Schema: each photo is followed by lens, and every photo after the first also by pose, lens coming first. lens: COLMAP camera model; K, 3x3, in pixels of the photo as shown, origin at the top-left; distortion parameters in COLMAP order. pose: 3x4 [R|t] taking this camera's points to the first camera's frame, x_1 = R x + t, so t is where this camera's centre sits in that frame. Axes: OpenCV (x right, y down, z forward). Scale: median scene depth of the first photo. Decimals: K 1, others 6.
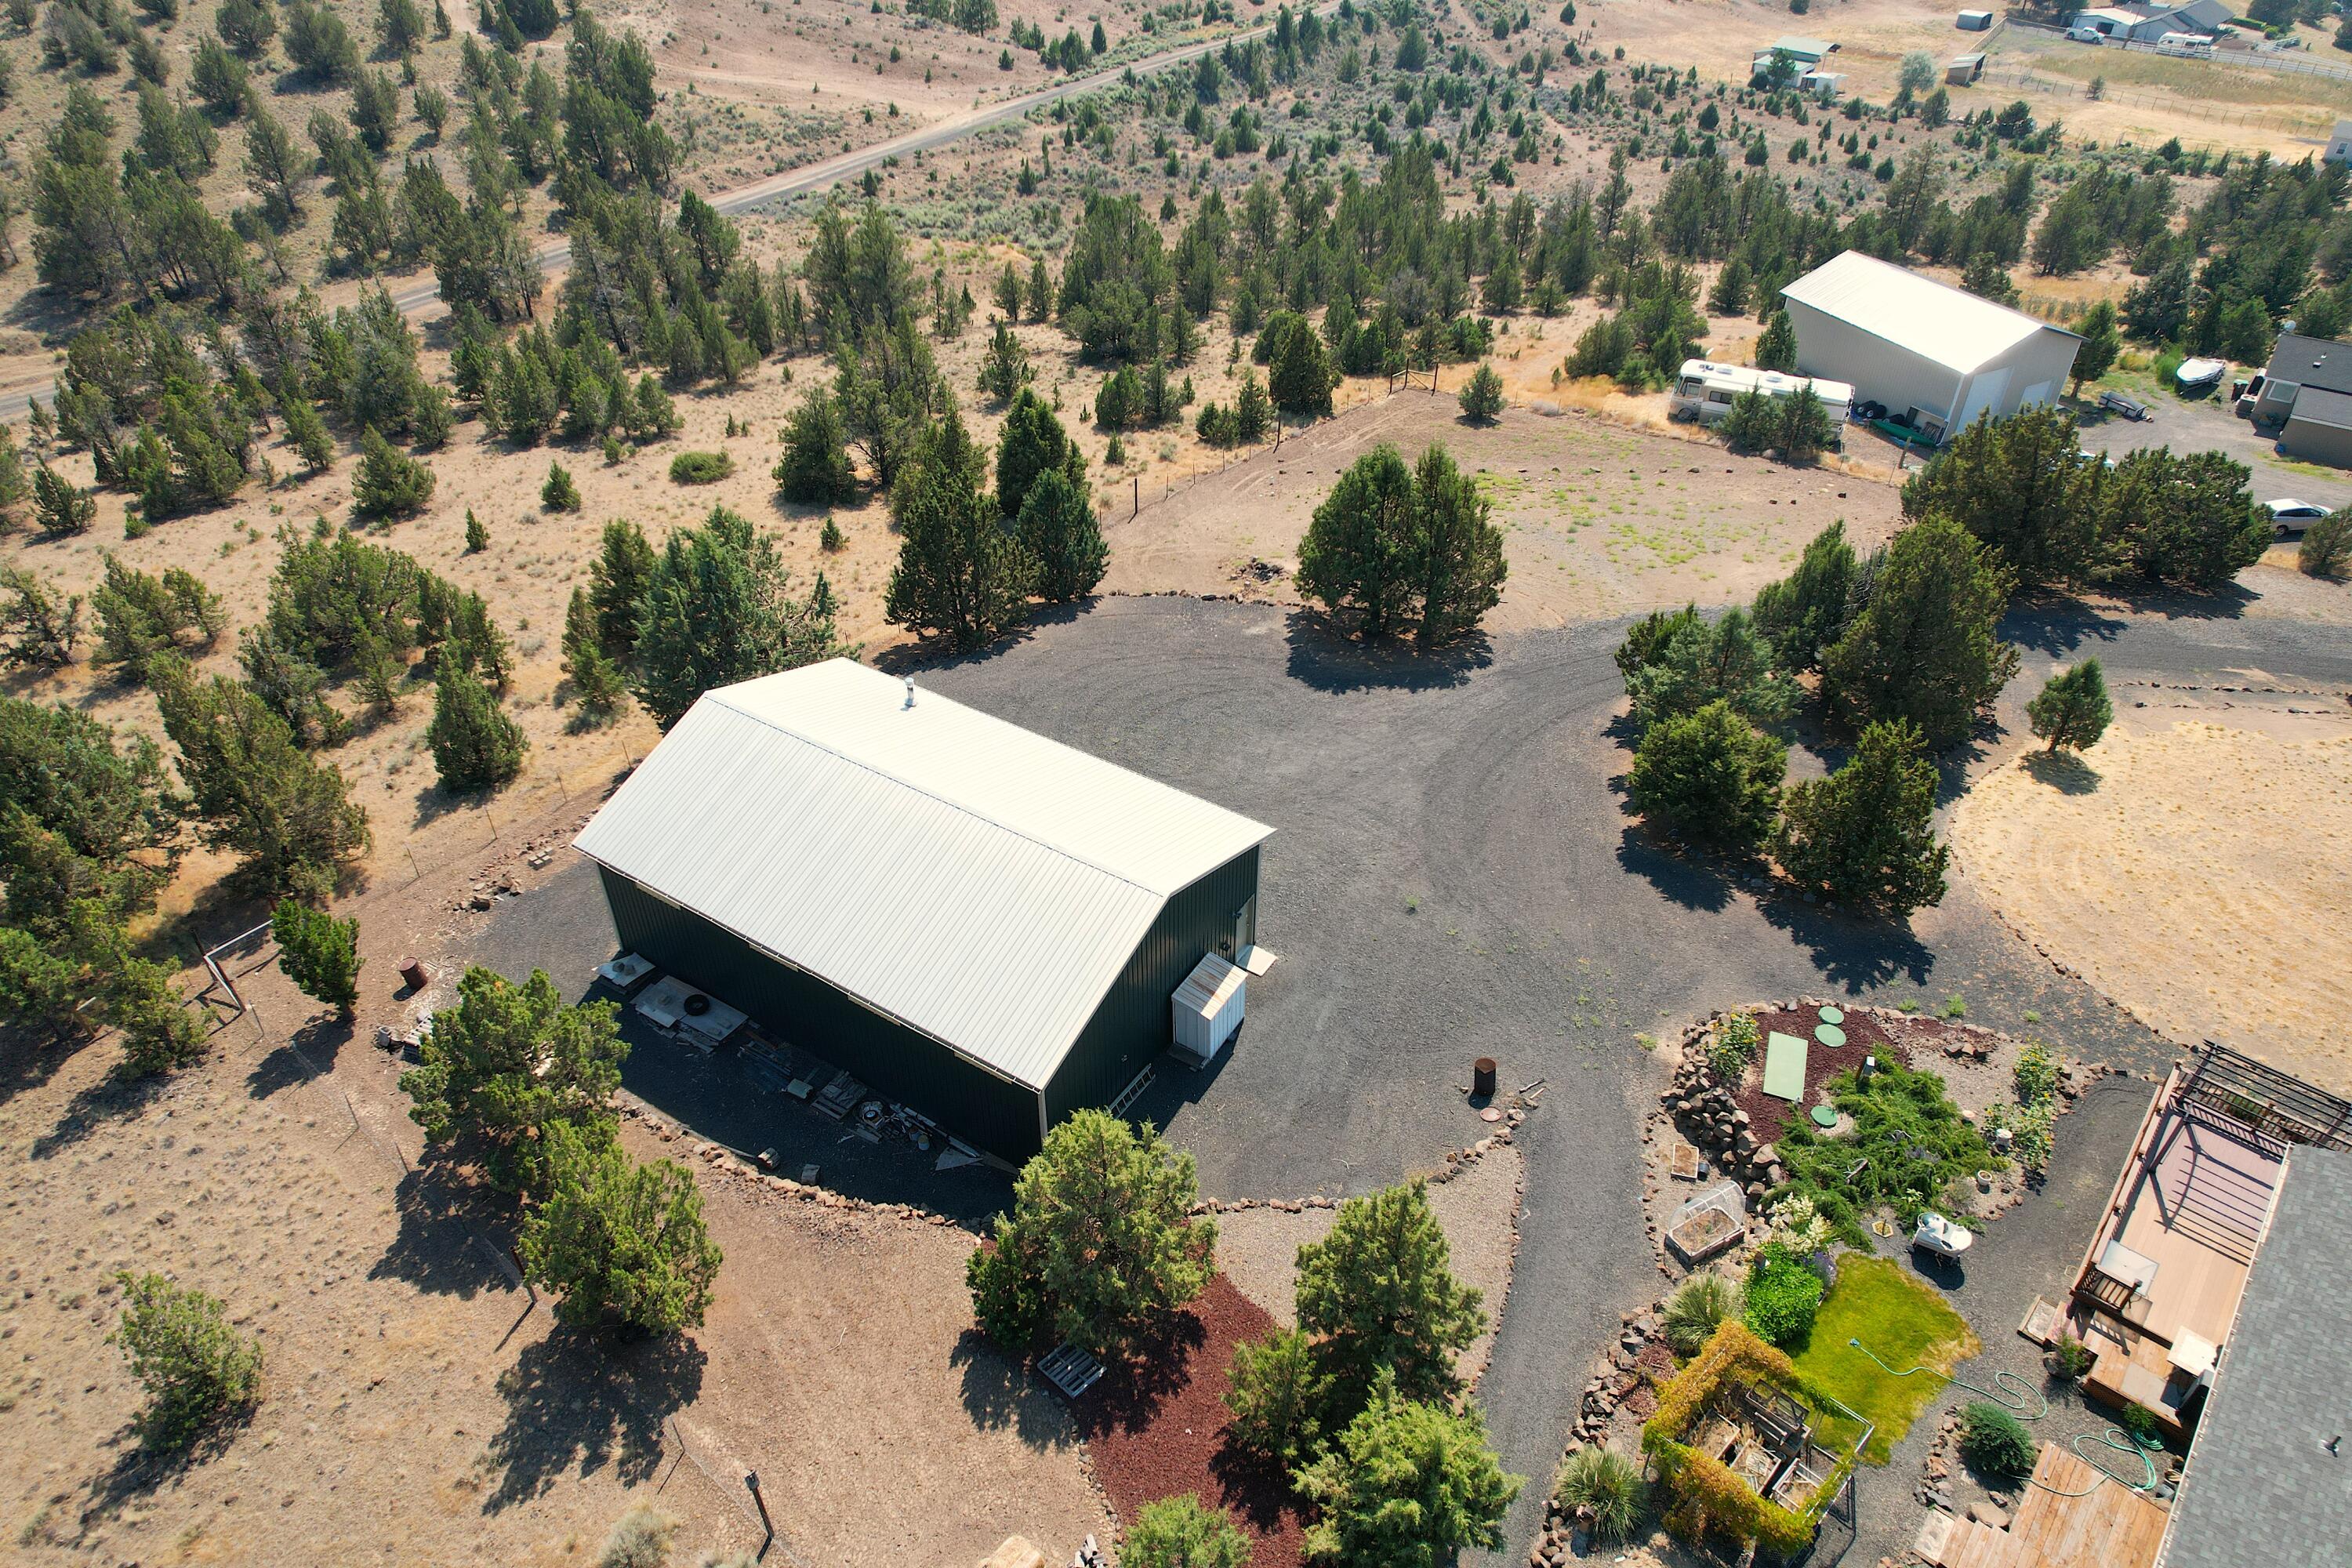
lens RADIAL K [[1495.7, 0, 1172.6], [0, 1495.7, 798.8], [0, 0, 1]] dist [-0.081223, 0.074655]
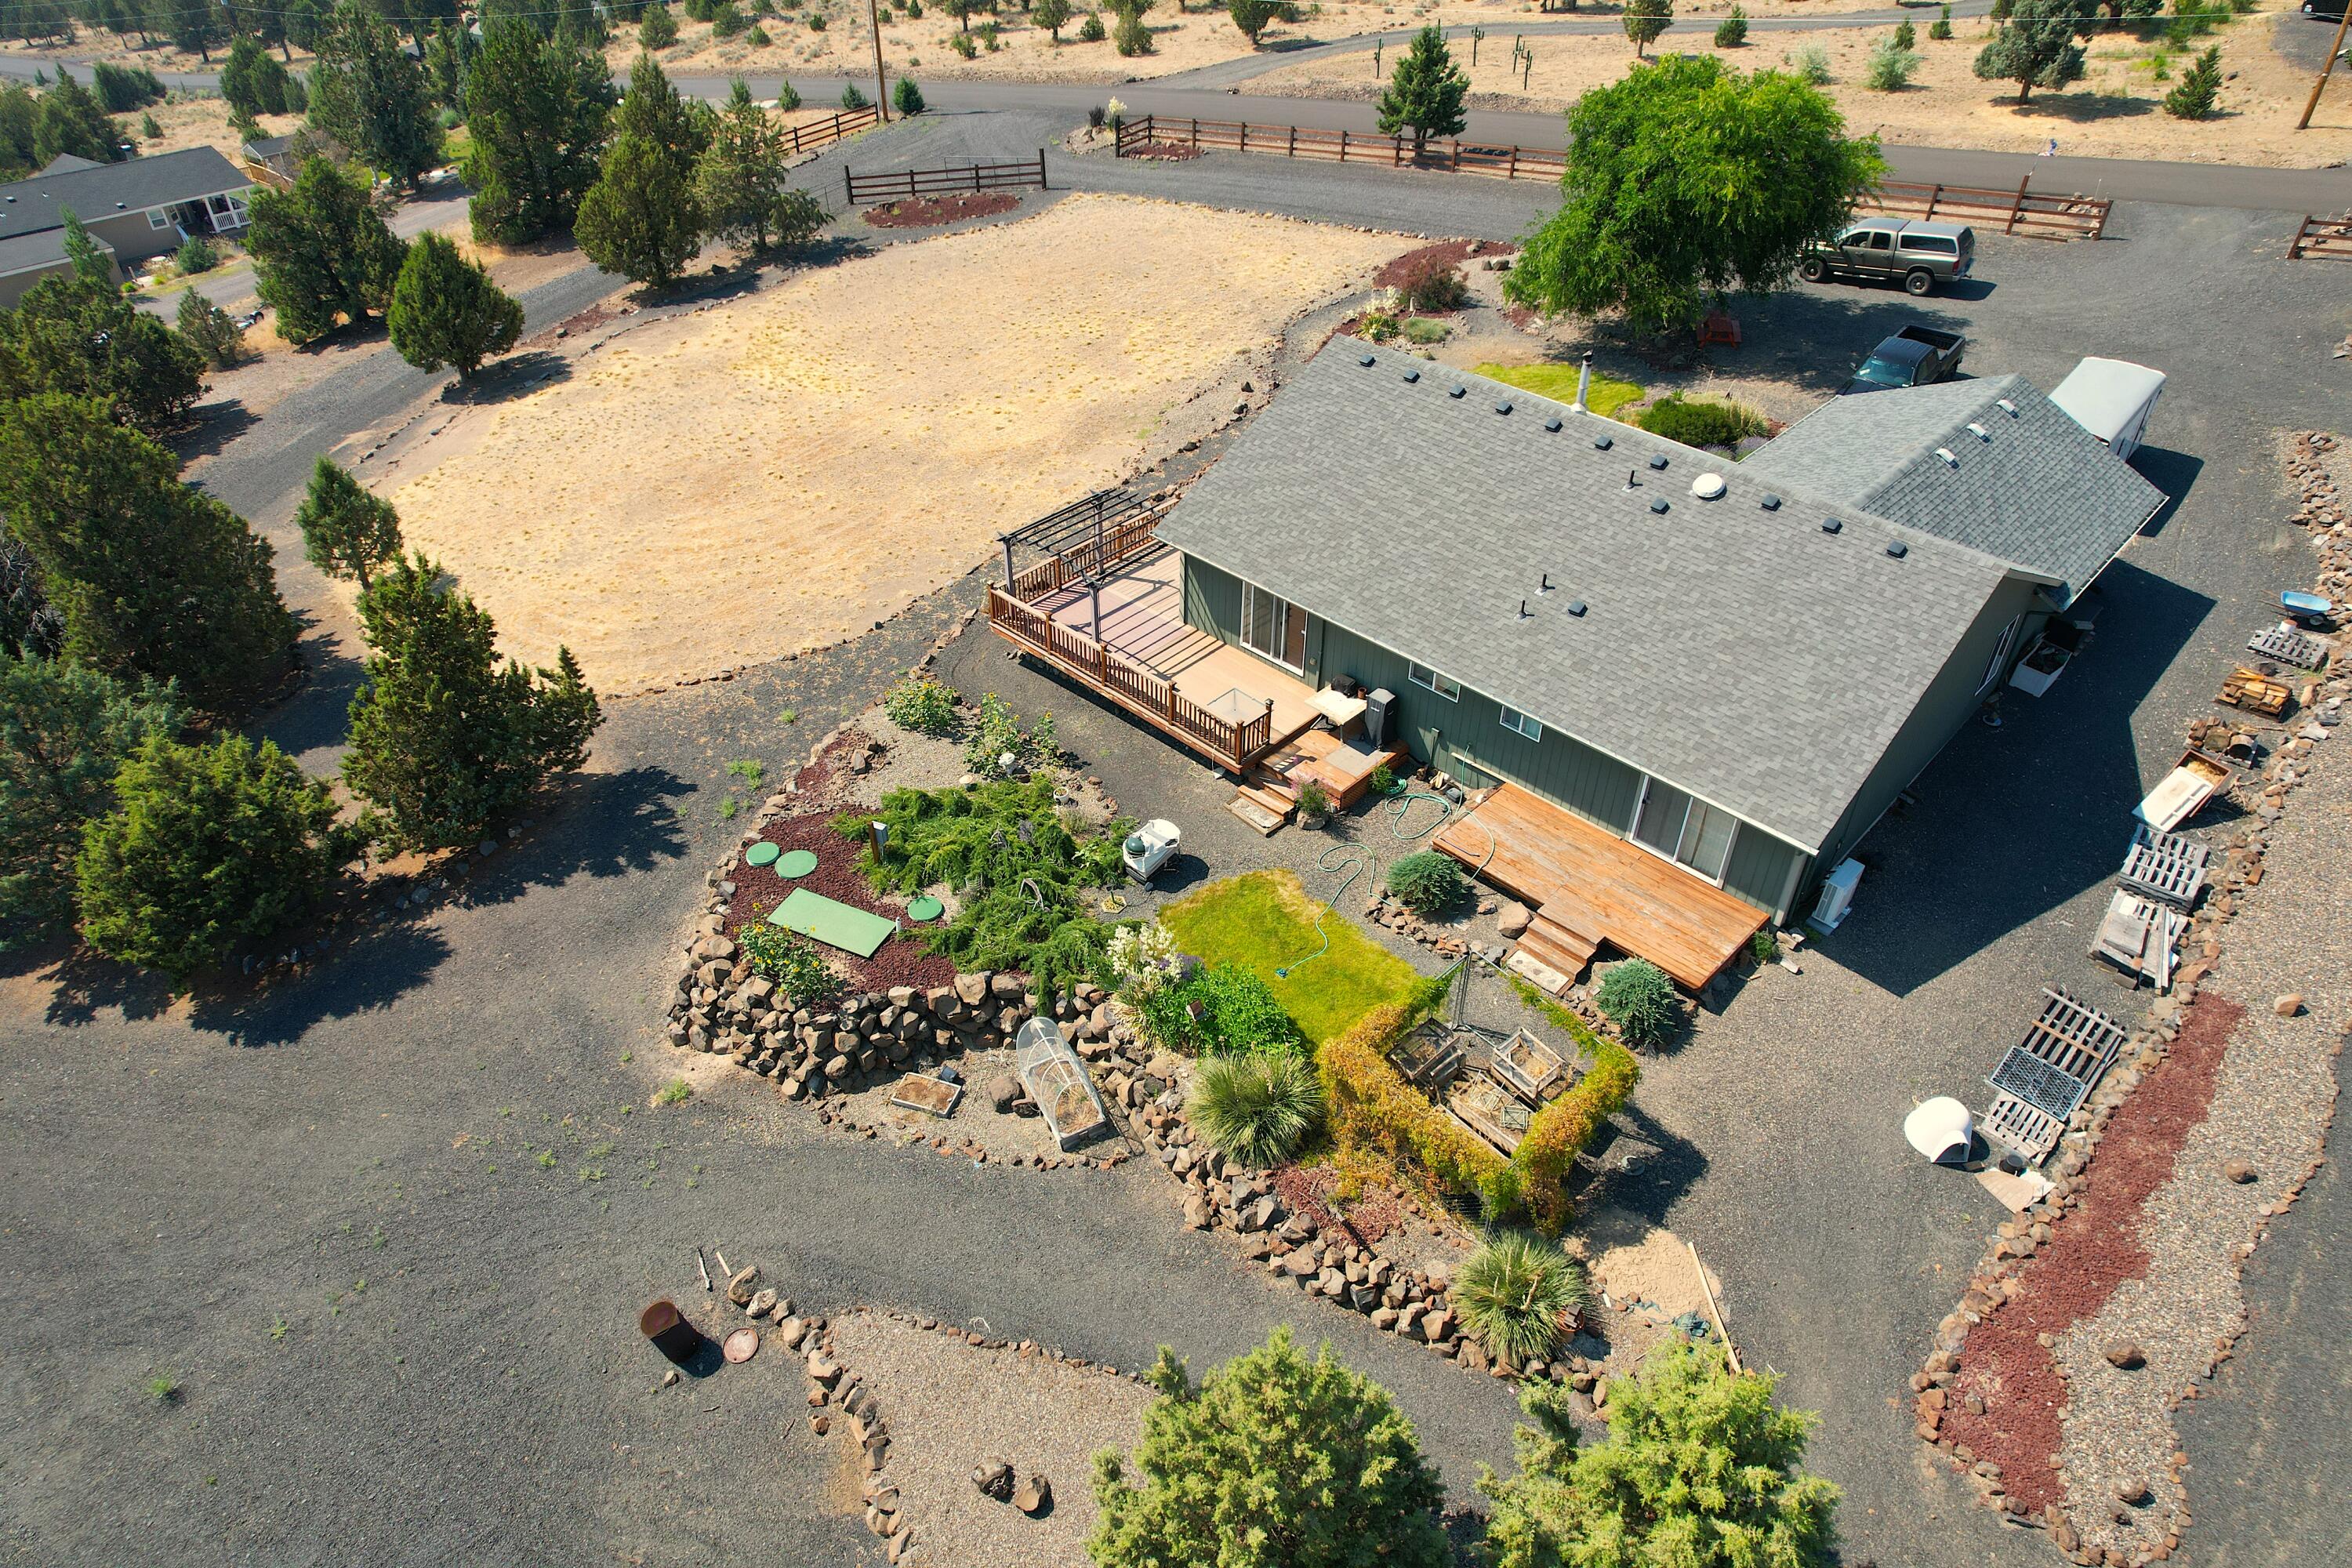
lens RADIAL K [[1508.3, 0, 1174.5], [0, 1508.3, 779.1], [0, 0, 1]] dist [-0.074965, 0.063772]
pose [[0.056361, -0.617143, 0.784830, -0.056638], [0.622366, 0.636382, 0.455718, -0.051949], [-0.780695, 0.462766, 0.419956, 0.325038]]
